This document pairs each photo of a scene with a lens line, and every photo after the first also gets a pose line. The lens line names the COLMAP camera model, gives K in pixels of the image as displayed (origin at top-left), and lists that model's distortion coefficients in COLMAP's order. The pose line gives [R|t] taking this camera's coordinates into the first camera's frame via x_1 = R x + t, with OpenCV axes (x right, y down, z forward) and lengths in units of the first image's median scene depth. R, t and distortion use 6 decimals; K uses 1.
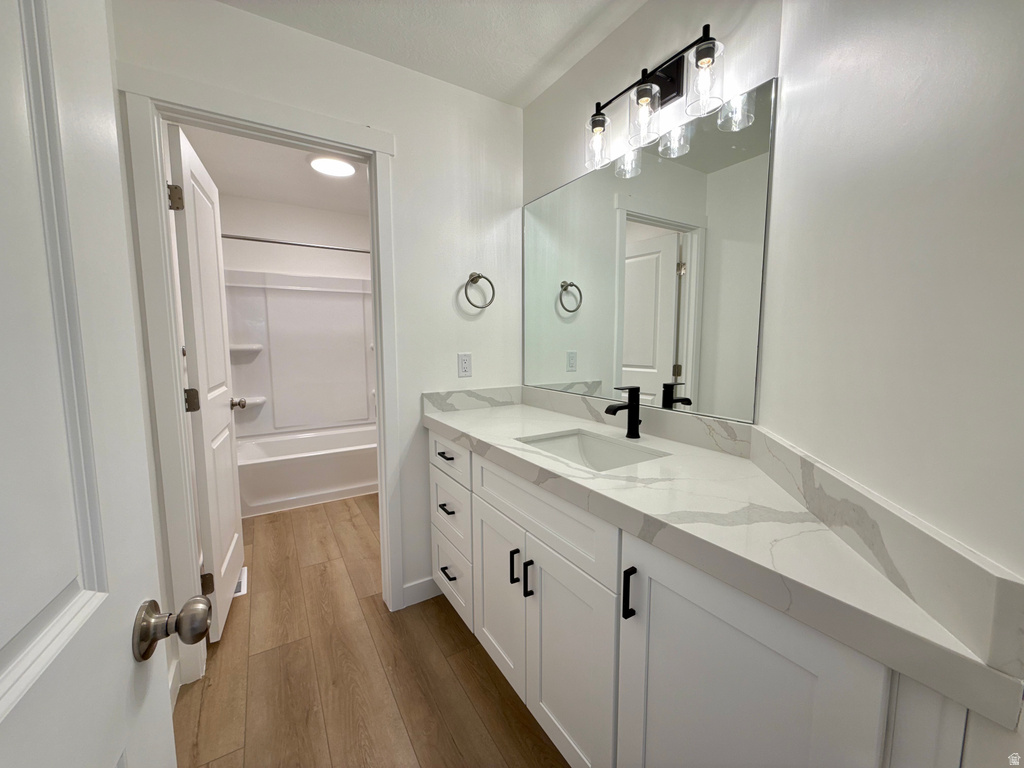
lens RADIAL K [[405.6, 0, 512.0], [0, 405.6, 384.0], [0, 0, 1]] dist [-0.001857, -0.000210]
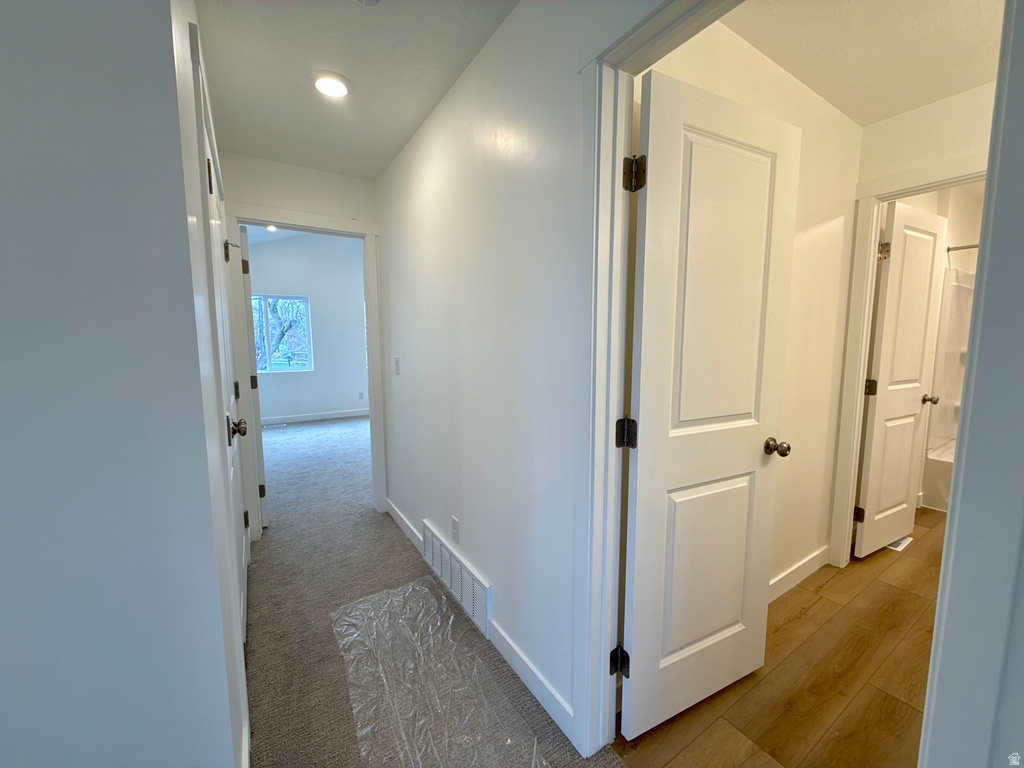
lens RADIAL K [[405.6, 0, 512.0], [0, 405.6, 384.0], [0, 0, 1]] dist [-0.001857, -0.000210]
pose [[0.016869, 0.109712, -0.993820, 0.379119], [-0.100610, 0.989103, 0.107484, 0.000215], [0.994783, 0.098175, 0.027723, -0.199570]]
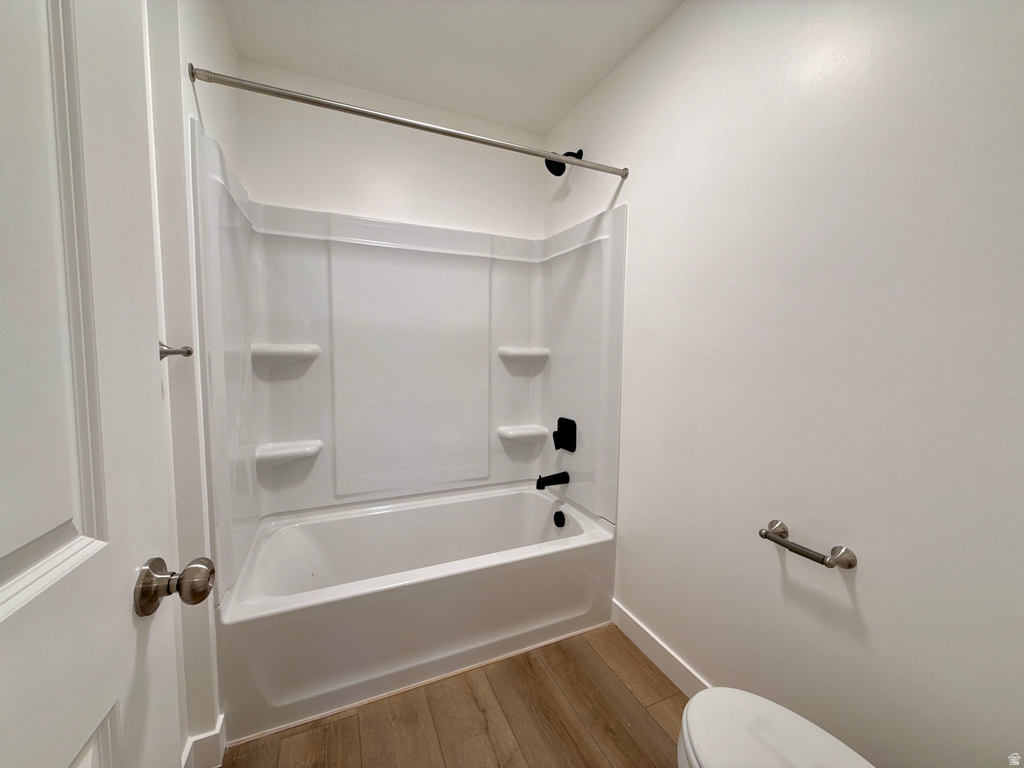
lens RADIAL K [[401.9, 0, 512.0], [0, 401.9, 384.0], [0, 0, 1]] dist [-0.008105, -0.000184]
pose [[0.991075, 0.027921, -0.130347, -0.375326], [-0.030621, 0.999355, -0.018755, -0.056130], [0.129740, 0.022579, 0.991291, 0.651098]]
